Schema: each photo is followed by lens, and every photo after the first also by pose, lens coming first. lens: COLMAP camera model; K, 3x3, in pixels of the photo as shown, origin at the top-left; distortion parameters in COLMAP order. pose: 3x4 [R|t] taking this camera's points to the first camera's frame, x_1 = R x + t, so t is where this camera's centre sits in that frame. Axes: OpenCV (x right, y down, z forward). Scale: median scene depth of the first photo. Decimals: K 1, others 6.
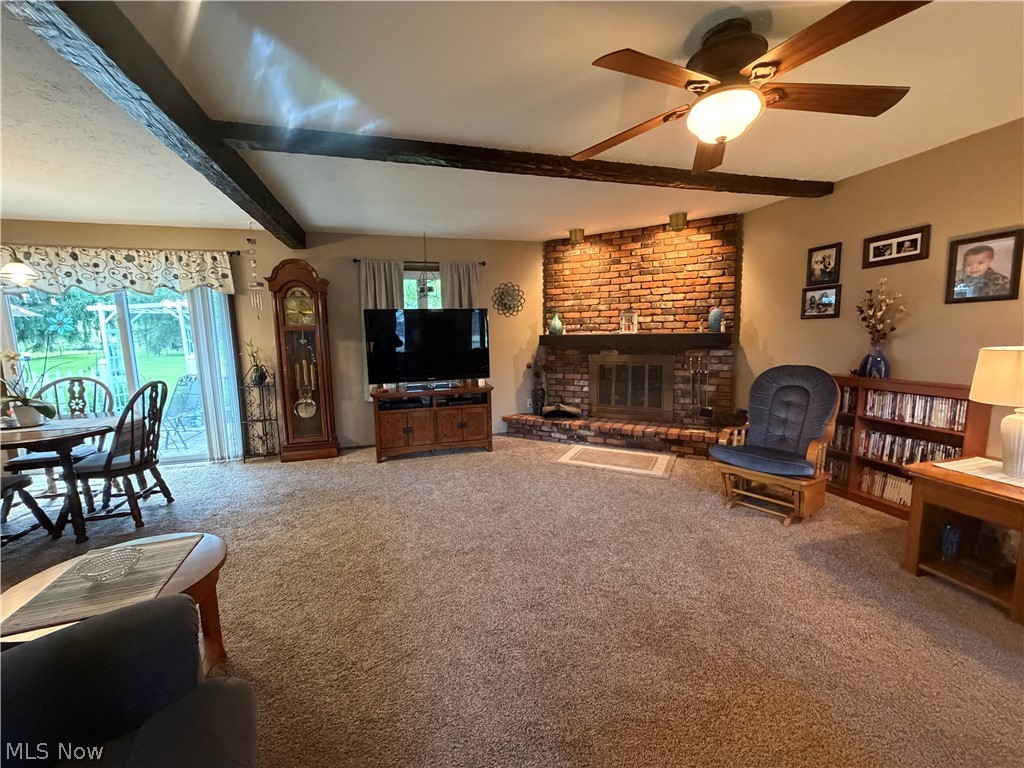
lens RADIAL K [[407.9, 0, 510.3], [0, 407.9, 385.1], [0, 0, 1]] dist [-0.001890, -0.000467]
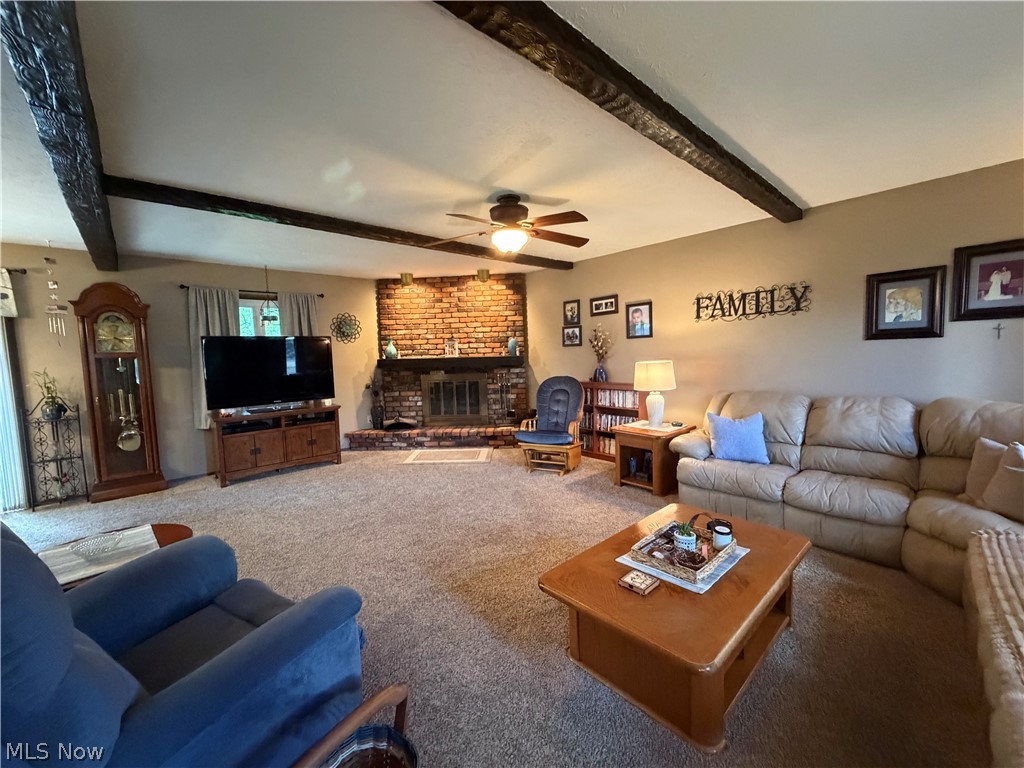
lens RADIAL K [[407.9, 0, 511.4], [0, 407.9, 384.9], [0, 0, 1]] dist [-0.001890, -0.000467]
pose [[0.896060, -0.040925, 0.442043, -0.126299], [0.066439, 0.996890, -0.042383, 0.029980], [-0.438934, 0.067346, 0.895992, -0.246557]]
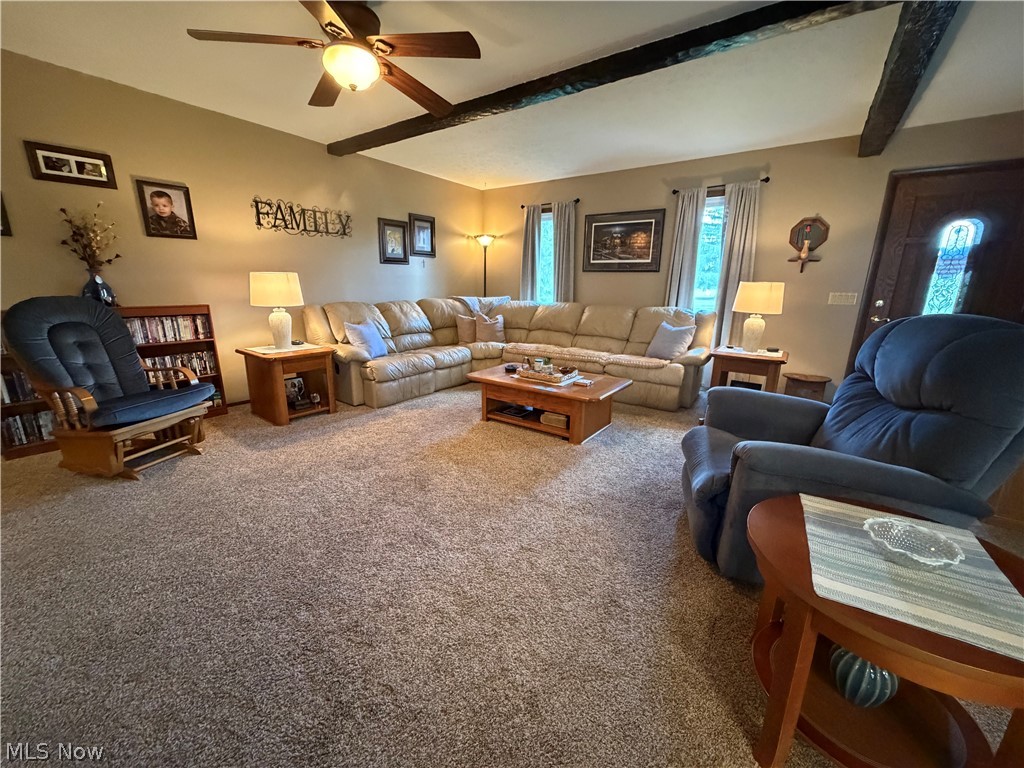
lens RADIAL K [[407.9, 0, 511.5], [0, 407.9, 387.5], [0, 0, 1]] dist [-0.001890, -0.000467]
pose [[-0.615187, -0.181667, 0.767165, -0.357122], [0.098201, 0.947853, 0.303202, -0.026222], [-0.782241, 0.261862, -0.565267, 0.626267]]
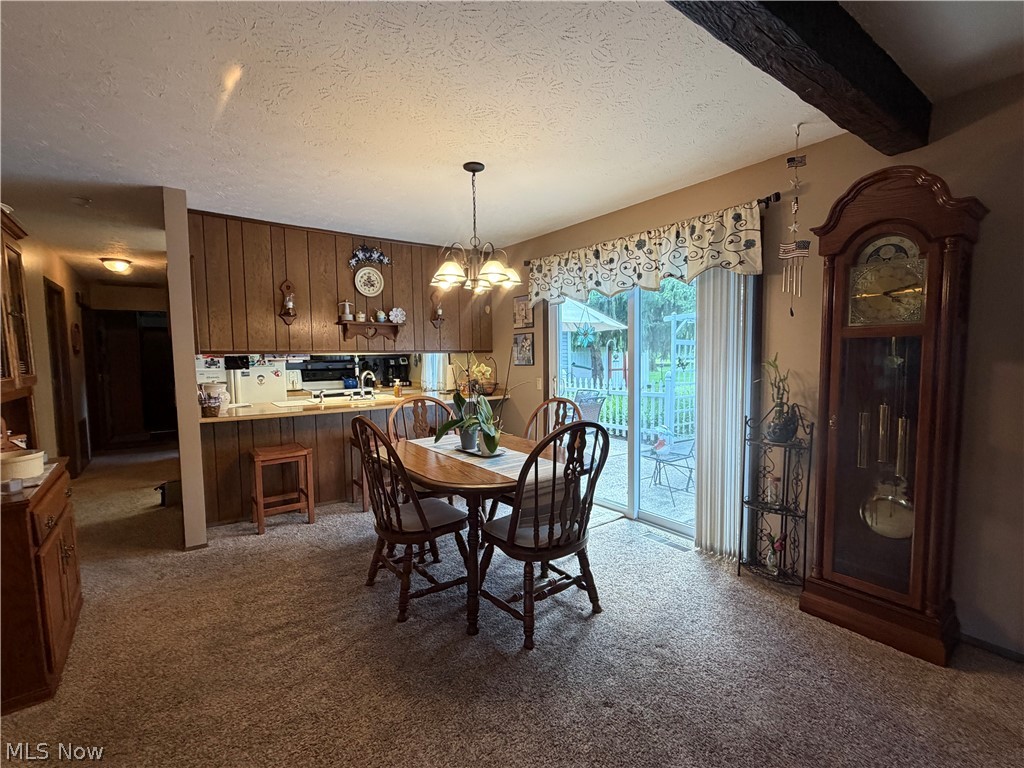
lens RADIAL K [[466.2, 0, 514.1], [0, 466.2, 386.8], [0, 0, 1]] dist [0.003235, -0.000081]
pose [[0.353001, 0.077726, -0.932389, -0.198856], [-0.116724, 0.992416, 0.038539, -0.057869], [0.928313, 0.095228, 0.359396, 0.496481]]
